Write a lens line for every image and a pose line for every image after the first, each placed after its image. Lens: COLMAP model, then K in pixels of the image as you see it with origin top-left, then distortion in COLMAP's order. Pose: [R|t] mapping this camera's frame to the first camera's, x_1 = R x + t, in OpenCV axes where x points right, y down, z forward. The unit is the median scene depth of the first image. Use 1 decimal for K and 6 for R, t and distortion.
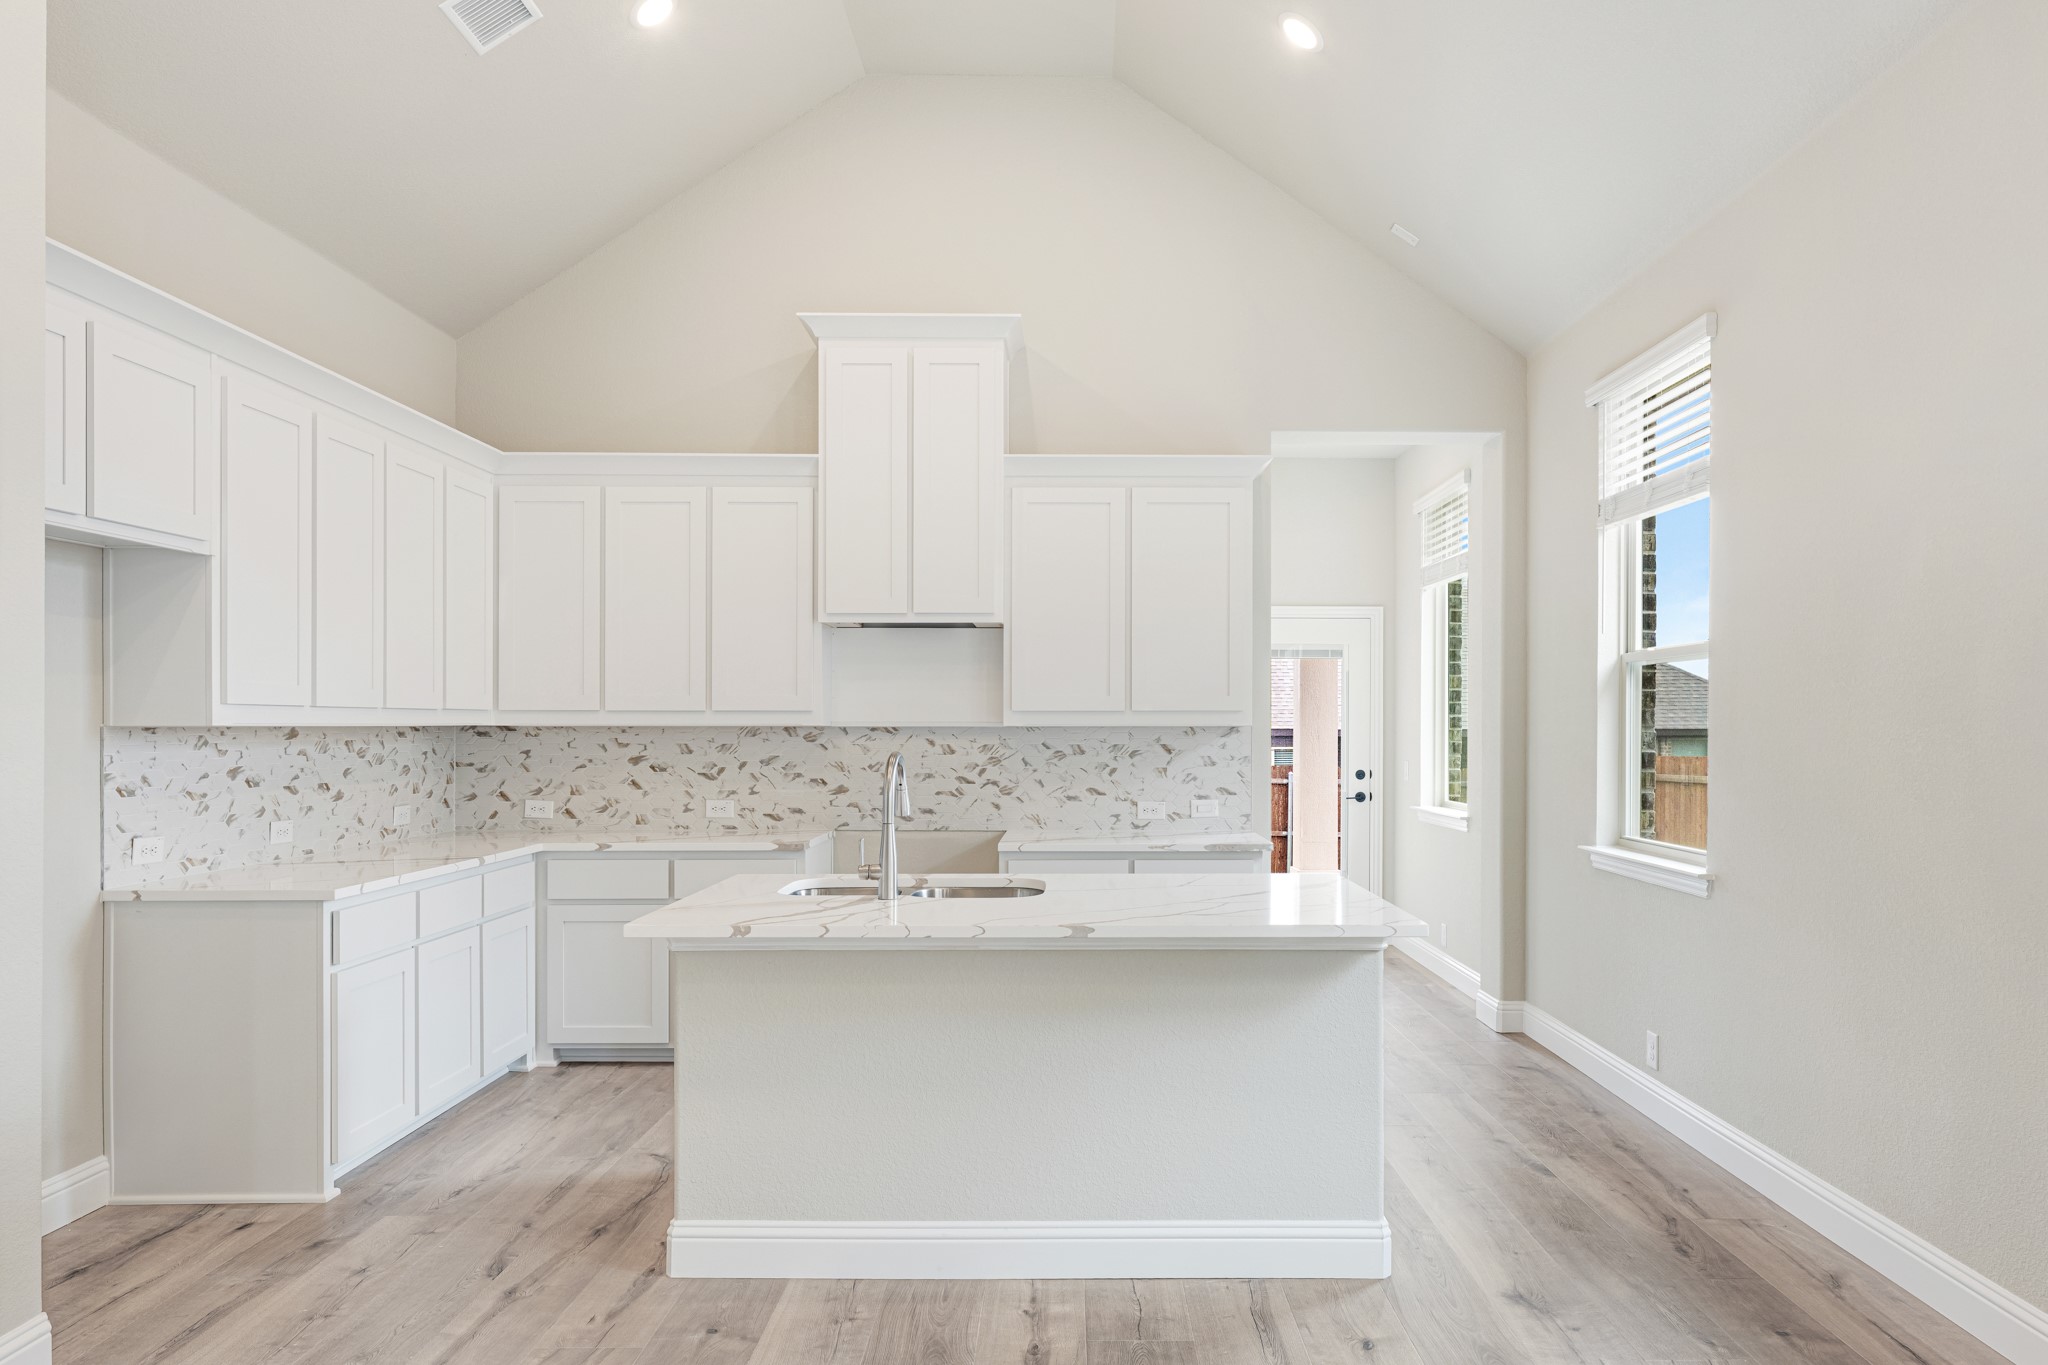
lens RADIAL K [[1306.0, 0, 1088.7], [0, 1306.0, 729.4], [0, 0, 1]] dist [-0.001833, -0.000937]
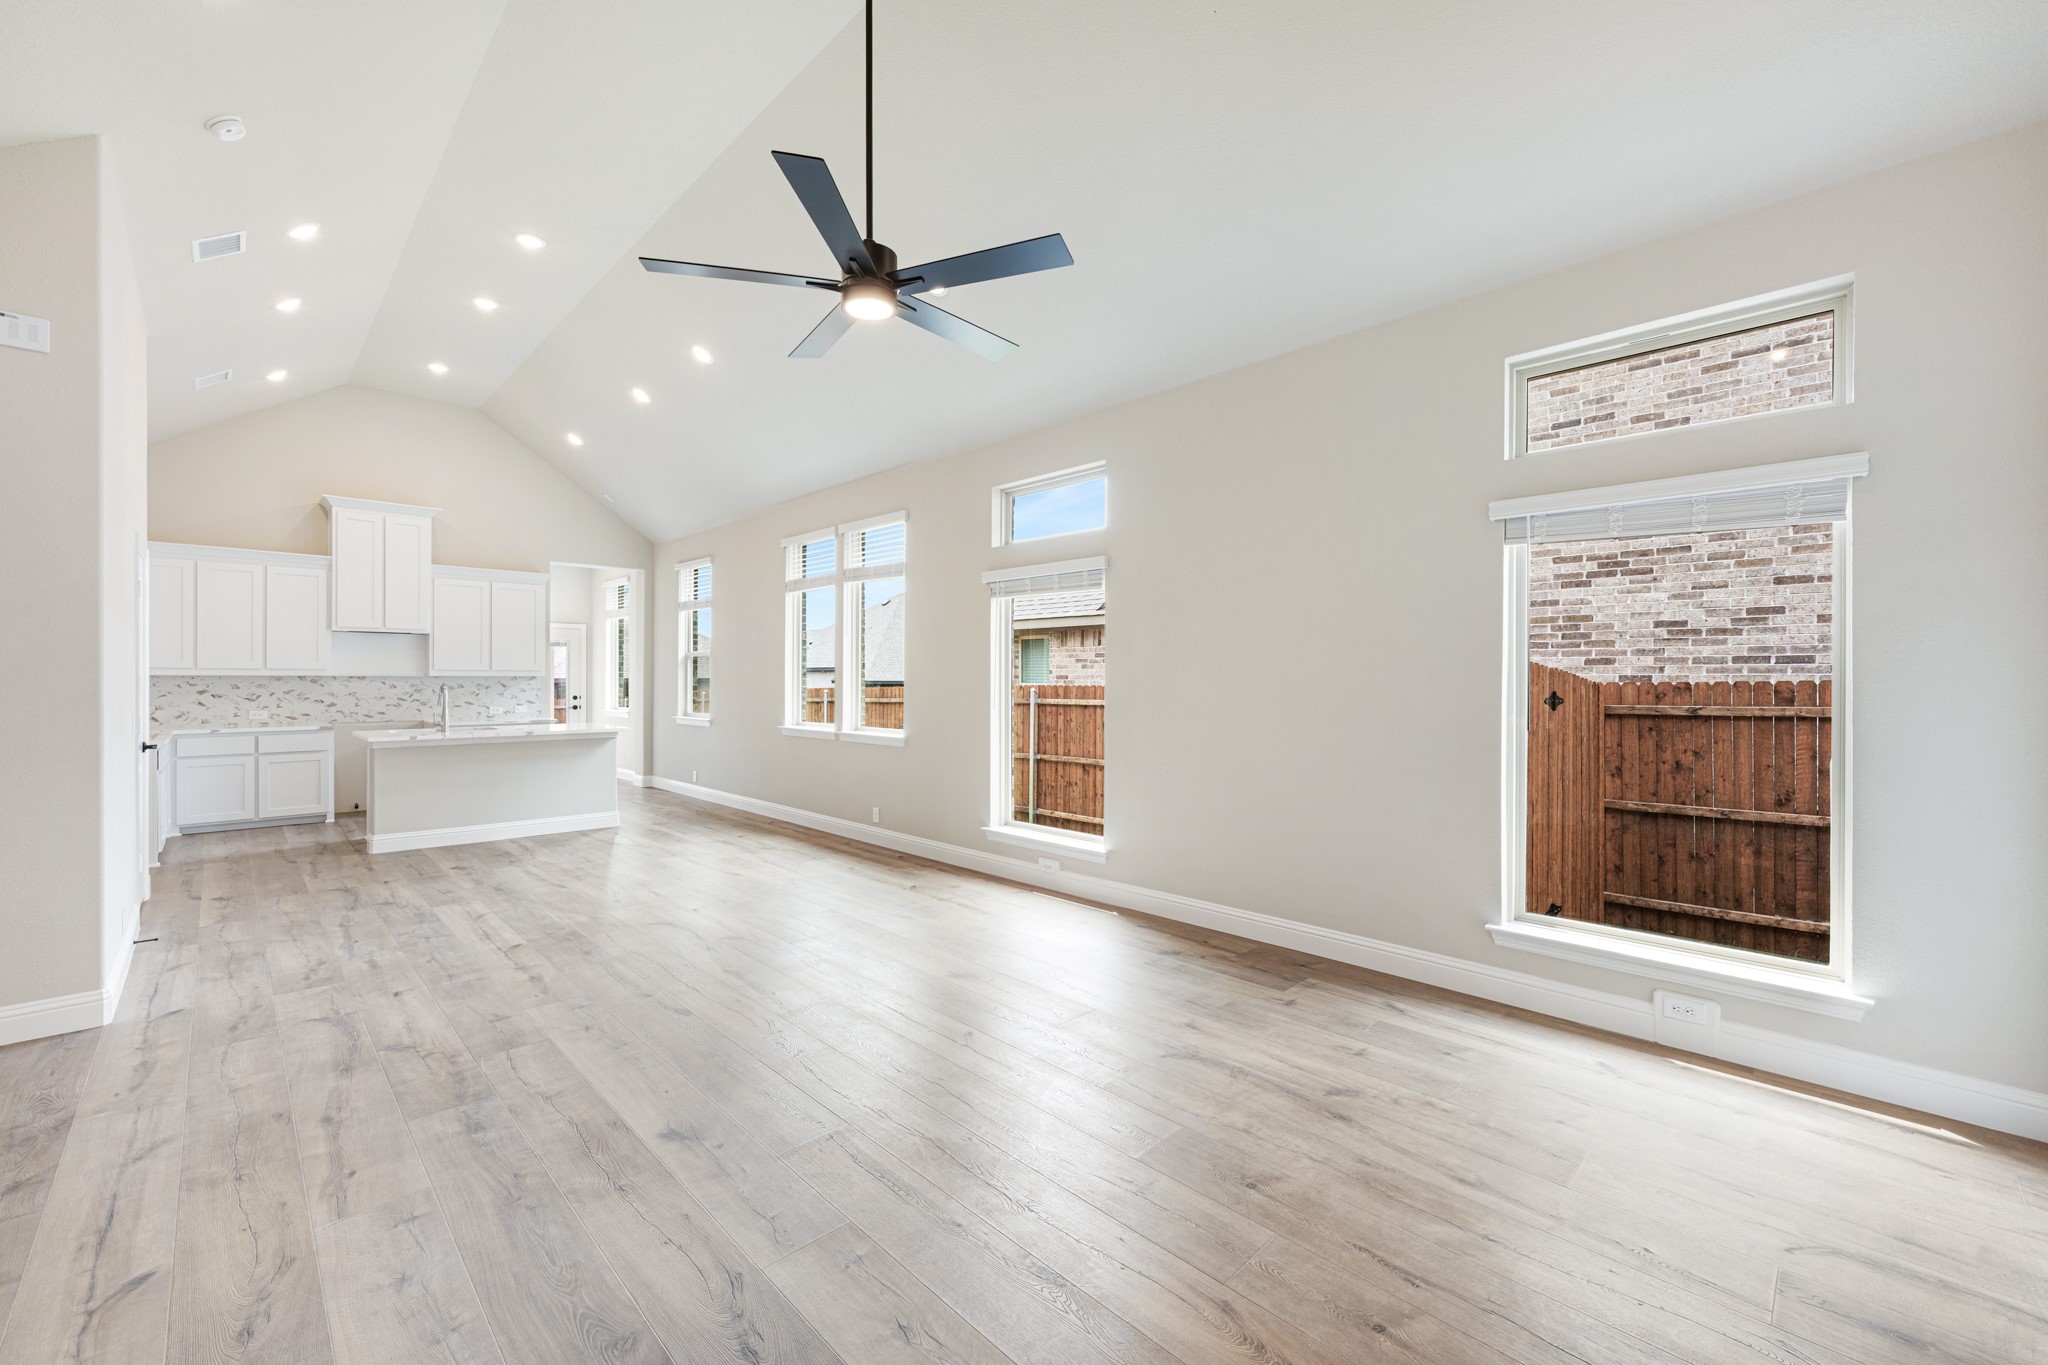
lens RADIAL K [[815.9, 0, 1024.0], [0, 815.9, 682.5], [0, 0, 1]] dist [-0.000697, 0.000165]
pose [[0.722524, -0.002832, 0.691340, -0.302278], [-0.000853, 0.999987, 0.004988, 0.000920], [-0.691345, -0.004193, 0.722513, -0.820526]]
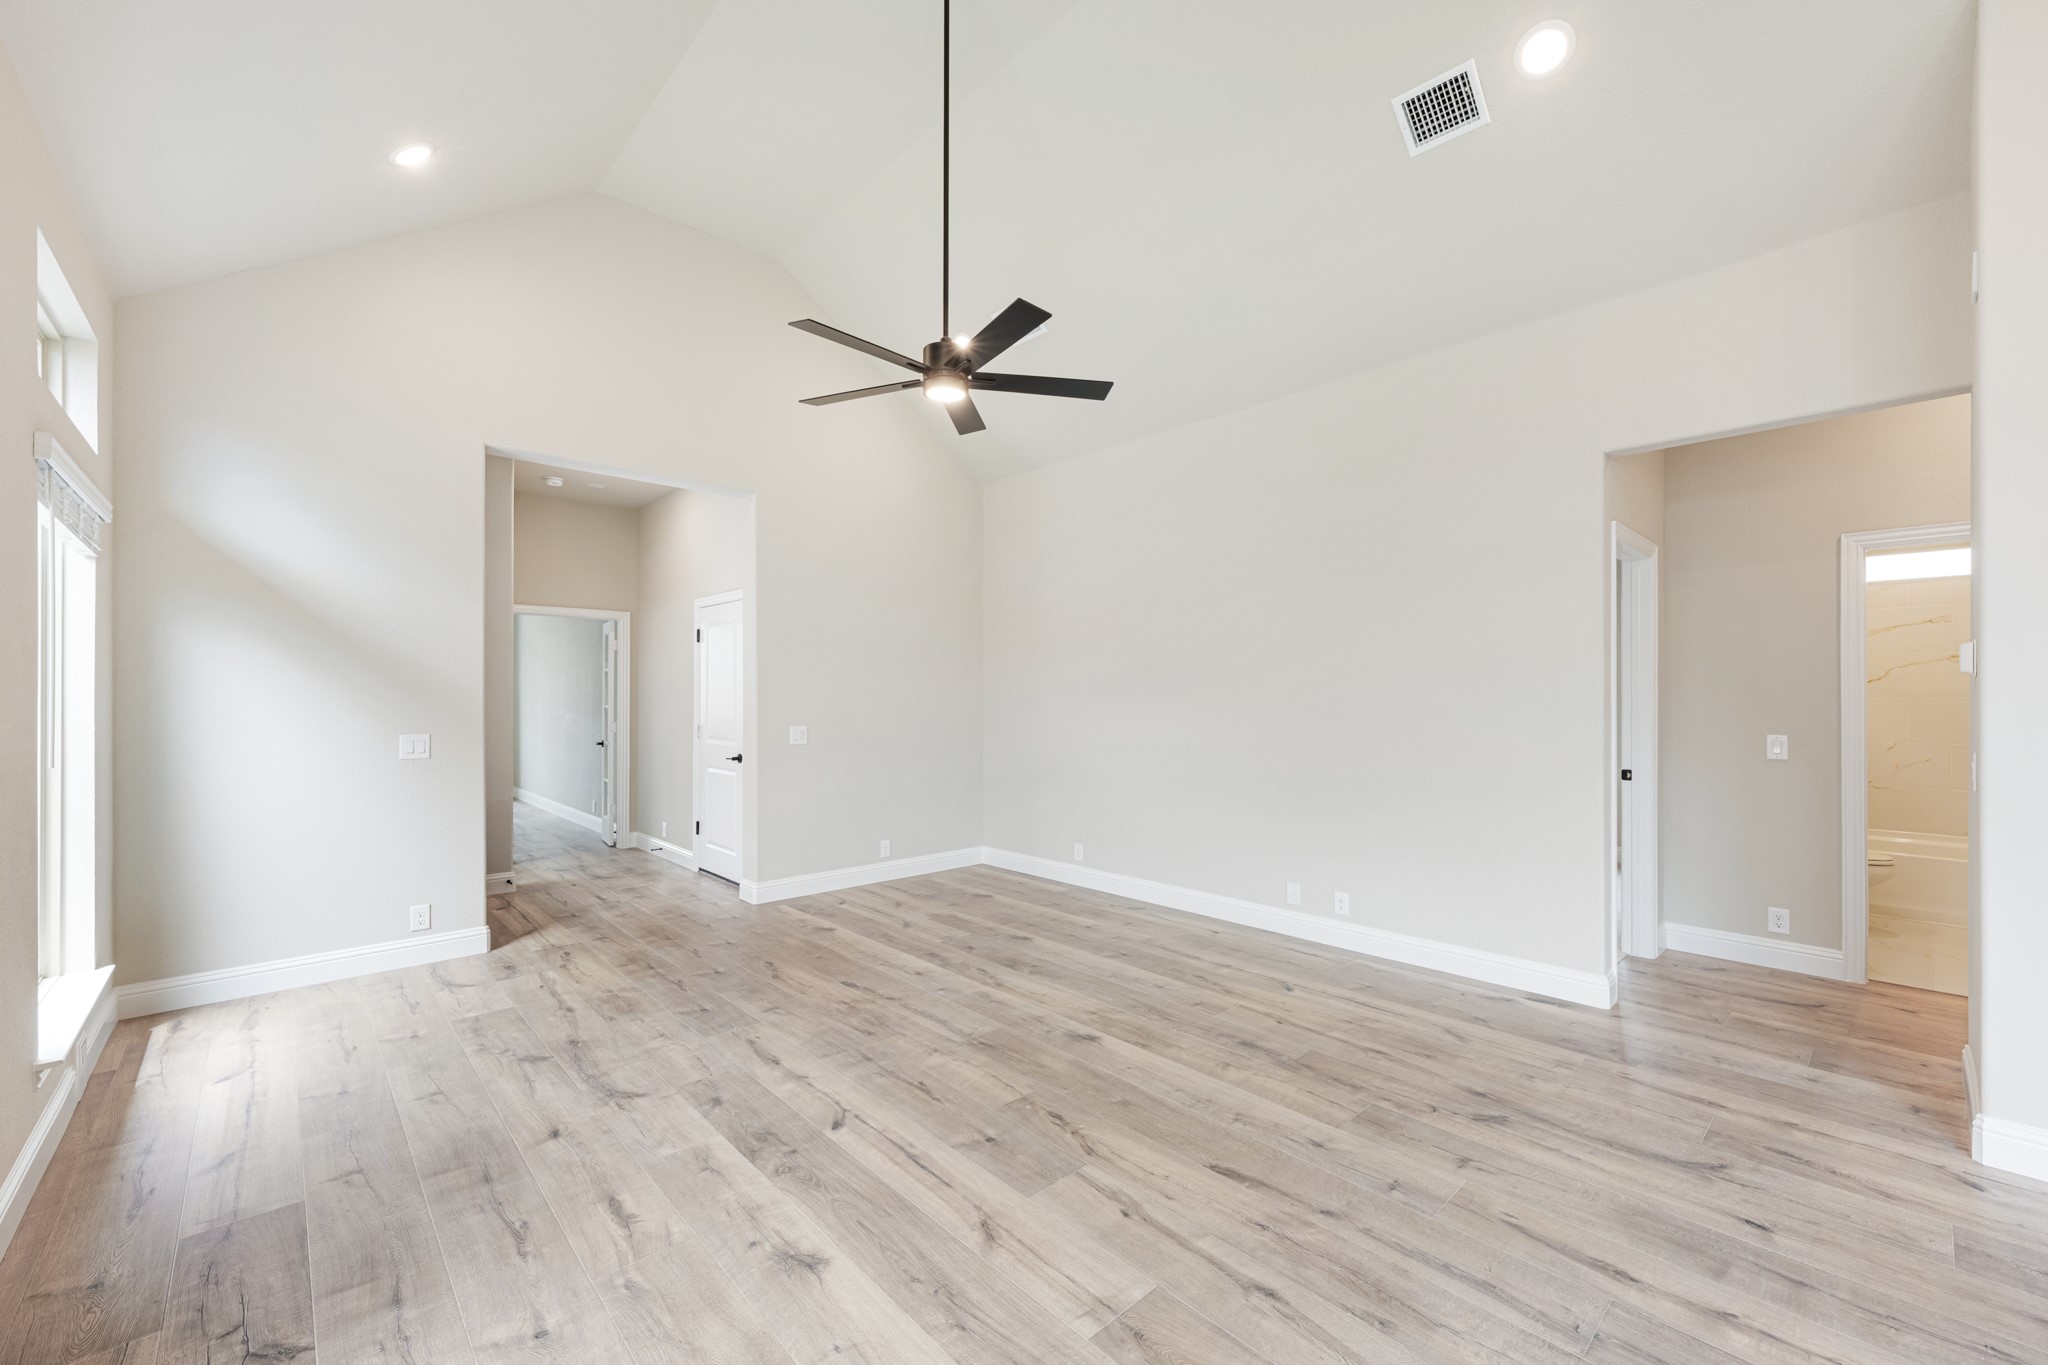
lens RADIAL K [[819.2, 0, 1013.4], [0, 819.2, 689.8], [0, 0, 1]] dist [0.002374, 0.000280]
pose [[-0.748471, -0.003808, -0.663157, 0.272808], [-0.000435, 0.999986, -0.005251, -0.000303], [0.663167, -0.003642, -0.748462, -0.001891]]
